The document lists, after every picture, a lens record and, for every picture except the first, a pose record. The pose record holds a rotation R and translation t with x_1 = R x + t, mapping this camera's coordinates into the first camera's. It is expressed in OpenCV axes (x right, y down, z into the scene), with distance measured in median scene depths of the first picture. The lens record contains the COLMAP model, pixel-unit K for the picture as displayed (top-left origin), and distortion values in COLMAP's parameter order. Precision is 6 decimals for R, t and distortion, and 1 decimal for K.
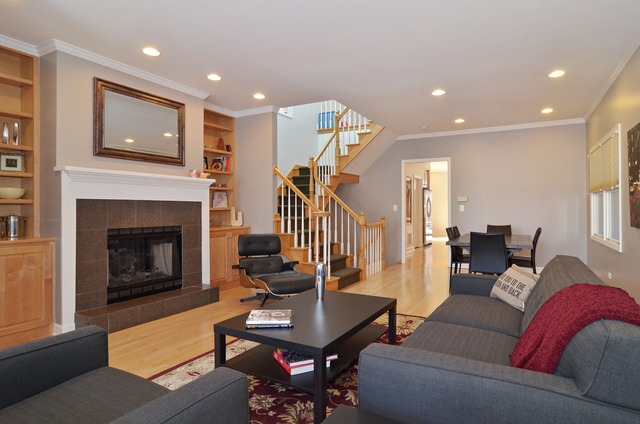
lens RADIAL K [[363.1, 0, 335.7], [0, 363.1, 196.0], [0, 0, 1]] dist [-0.004316, -0.000496]
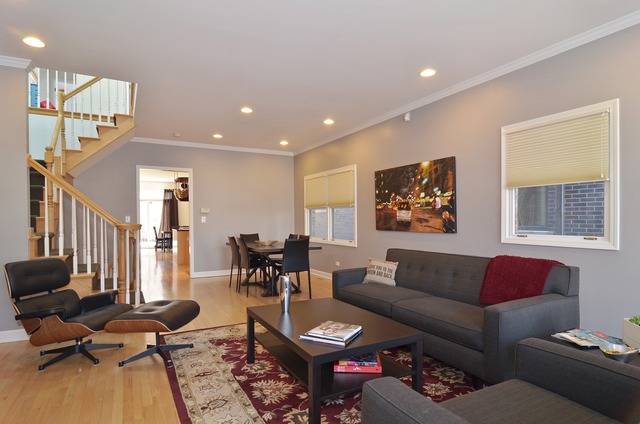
lens RADIAL K [[353.9, 0, 320.0], [0, 353.9, 212.0], [0, 0, 1]] dist [-0.010599, -0.000009]
pose [[0.541897, 0.015299, 0.840306, -0.533439], [-0.022484, 0.999740, -0.003702, 0.013730], [-0.840144, -0.016887, 0.542100, 0.289211]]
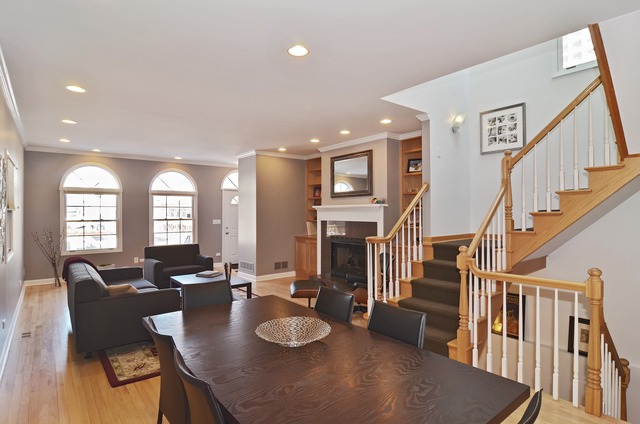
lens RADIAL K [[355.1, 0, 320.0], [0, 355.1, 212.0], [0, 0, 1]] dist [-0.001023, 0.000425]
pose [[-0.403683, -0.000438, -0.914899, 0.929057], [0.031311, 0.999407, -0.014294, -0.009962], [0.914363, -0.034417, -0.403430, 1.449258]]
